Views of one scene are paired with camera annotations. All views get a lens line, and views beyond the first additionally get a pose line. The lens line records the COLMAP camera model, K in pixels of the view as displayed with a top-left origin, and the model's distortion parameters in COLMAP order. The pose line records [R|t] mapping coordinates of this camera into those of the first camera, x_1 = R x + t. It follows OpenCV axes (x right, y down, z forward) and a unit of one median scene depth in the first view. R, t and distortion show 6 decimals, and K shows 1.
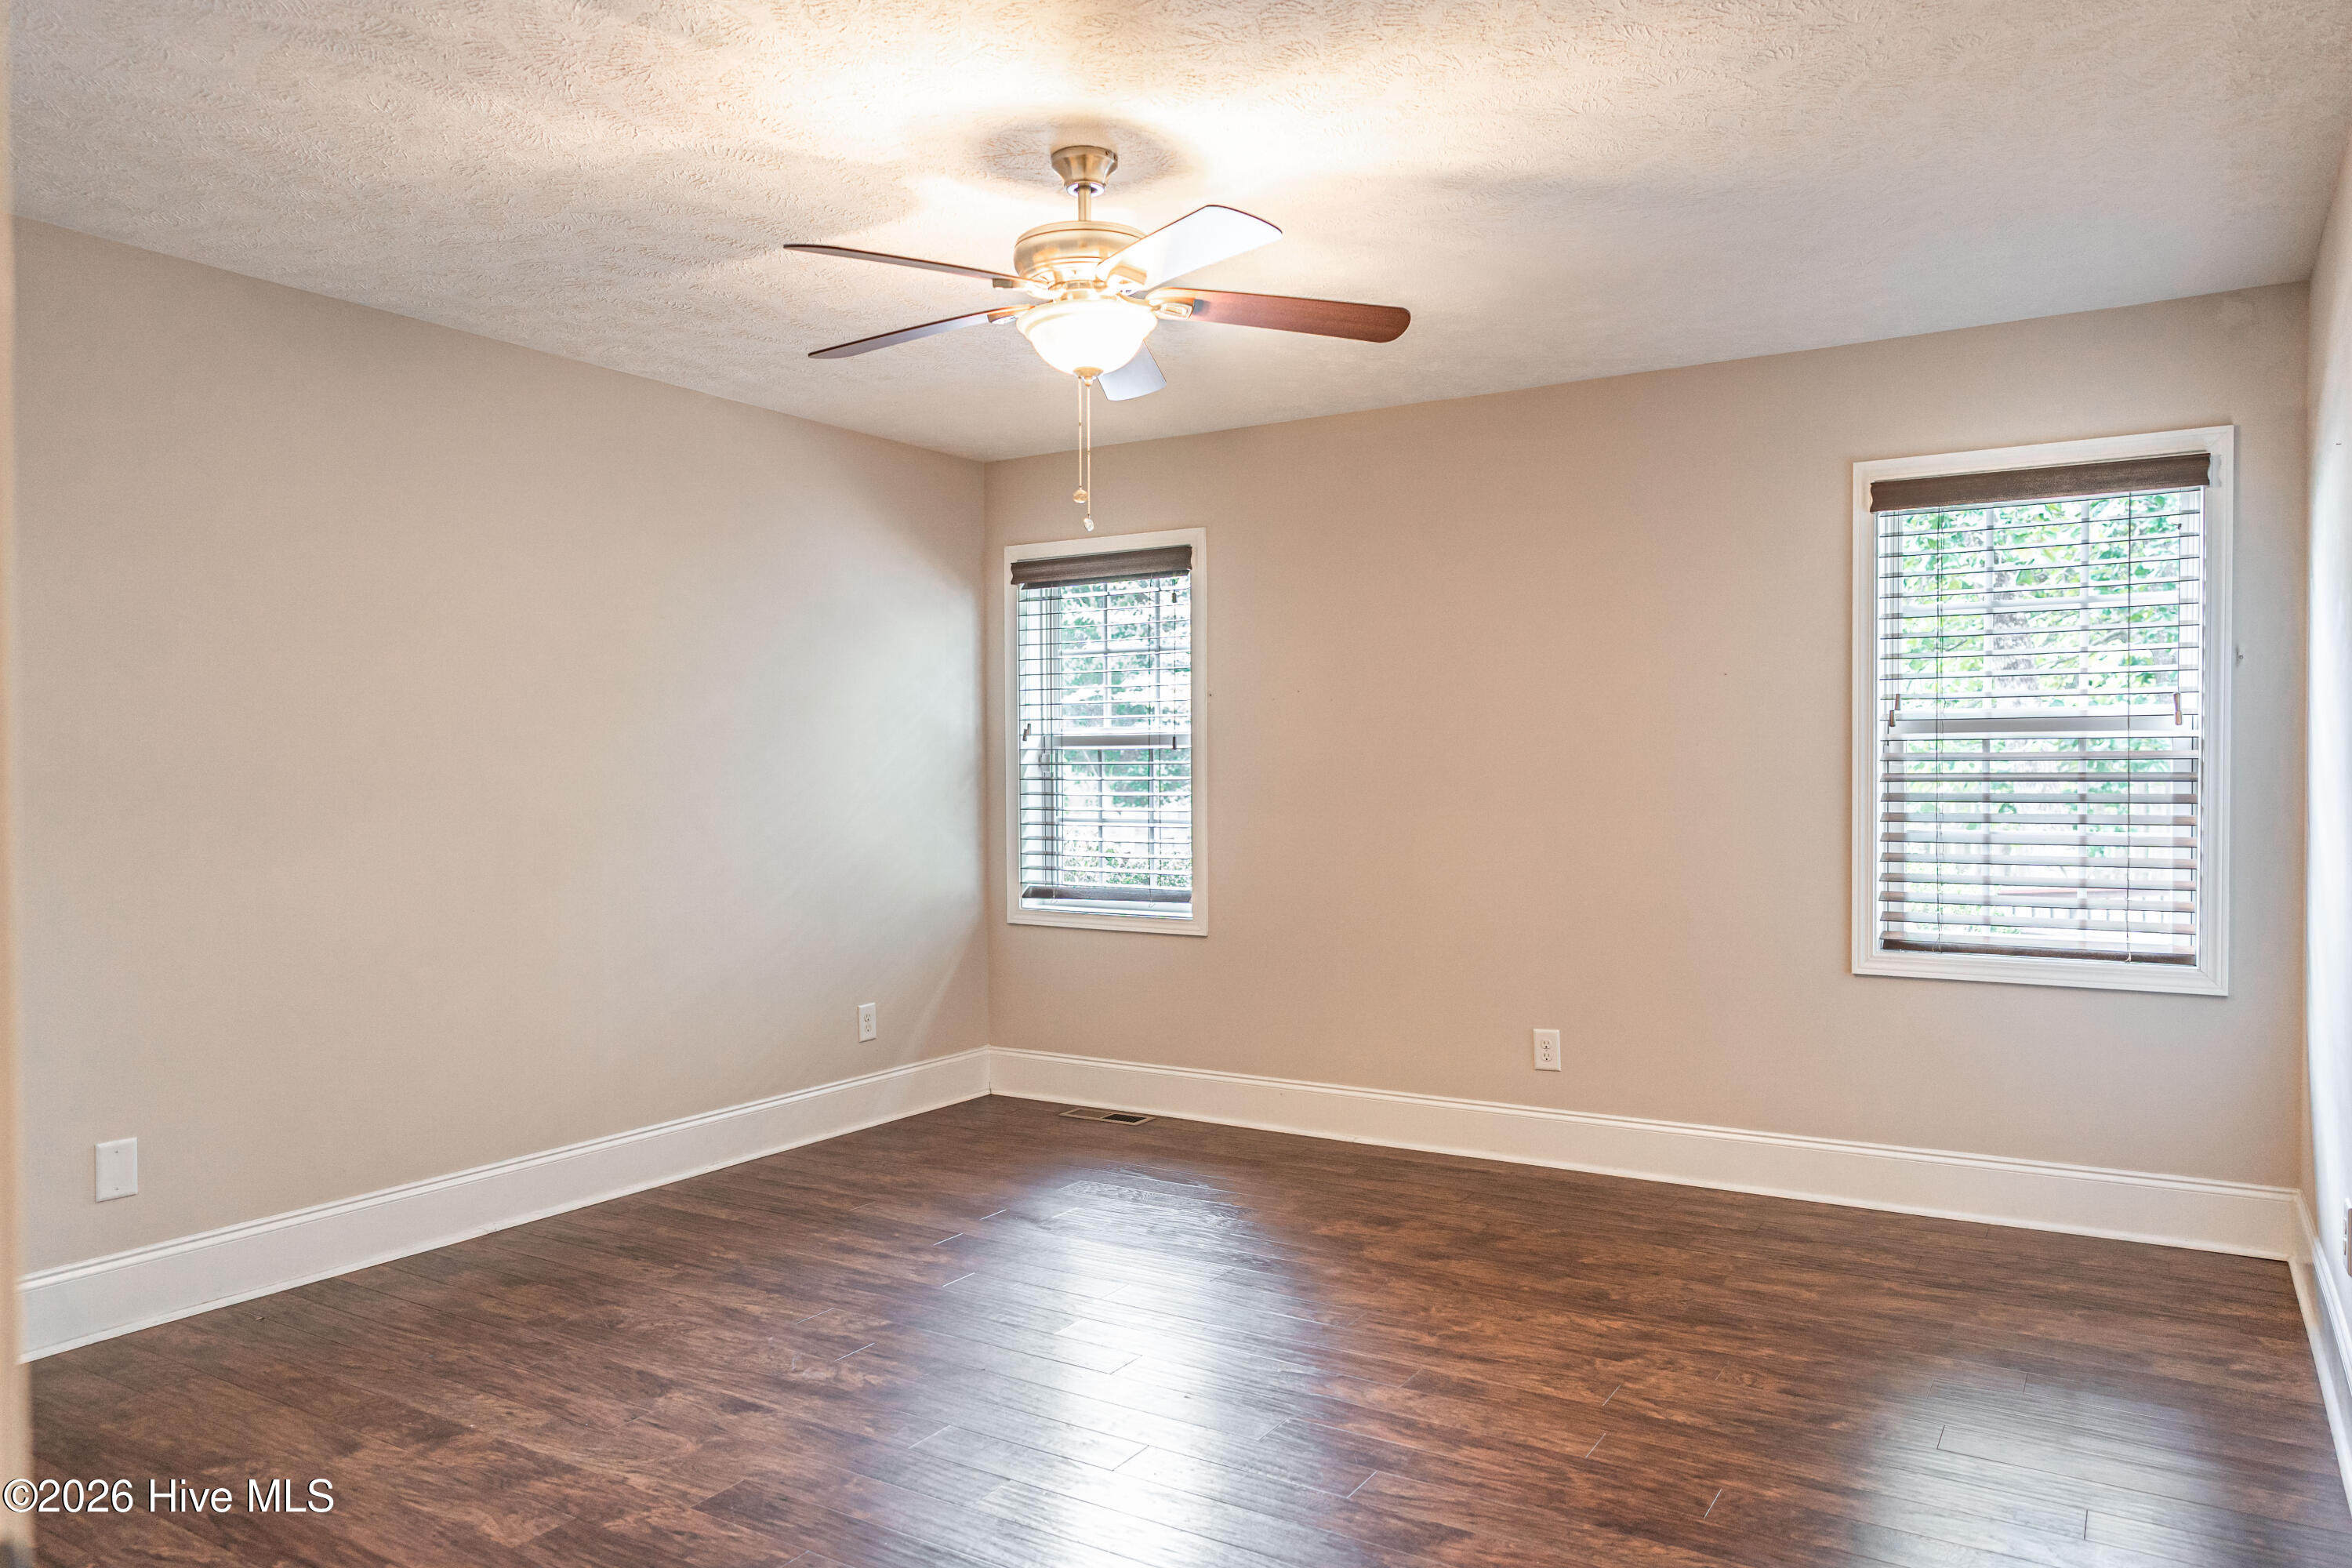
lens RADIAL K [[1582.3, 0, 1162.2], [0, 1582.3, 792.1], [0, 0, 1]] dist [0.000621, 0.001384]
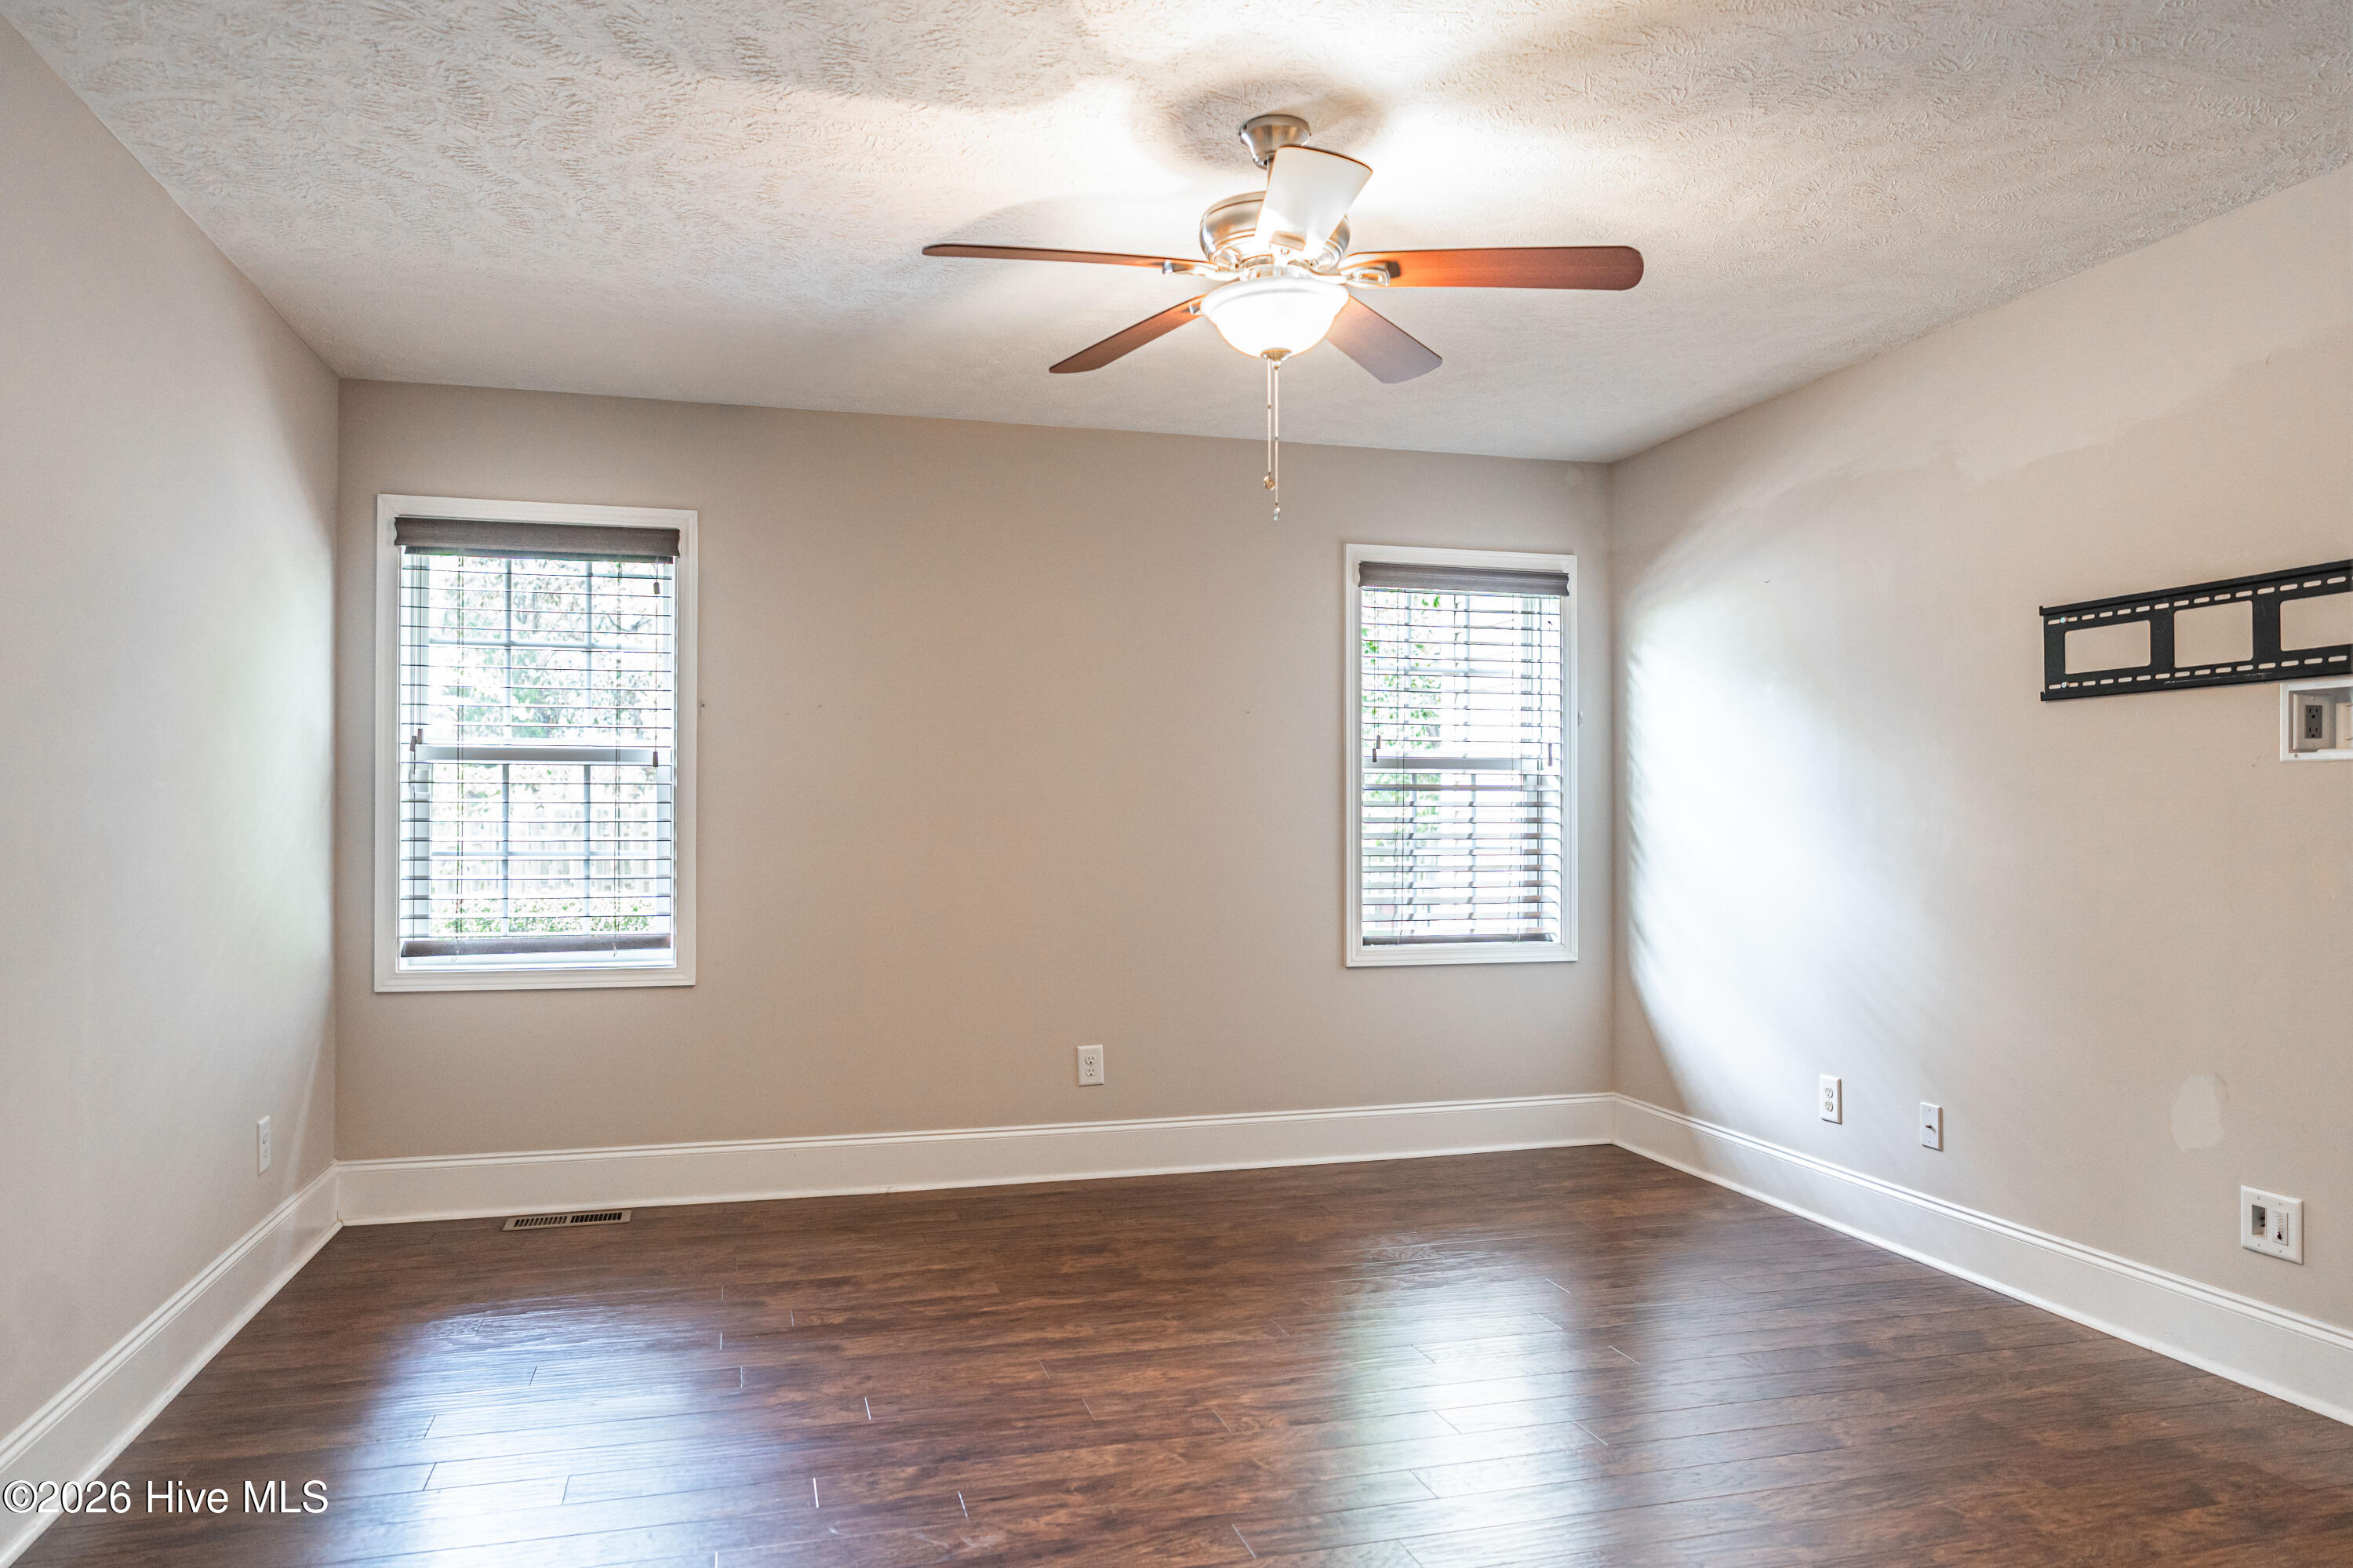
lens RADIAL K [[1583.1, 0, 1162.7], [0, 1583.1, 792.1], [0, 0, 1]] dist [0.000621, 0.001384]
pose [[0.672399, 0.016569, 0.740003, -0.552067], [0.005507, 0.999610, -0.027385, 0.014259], [-0.740168, 0.022489, 0.672046, 0.294827]]
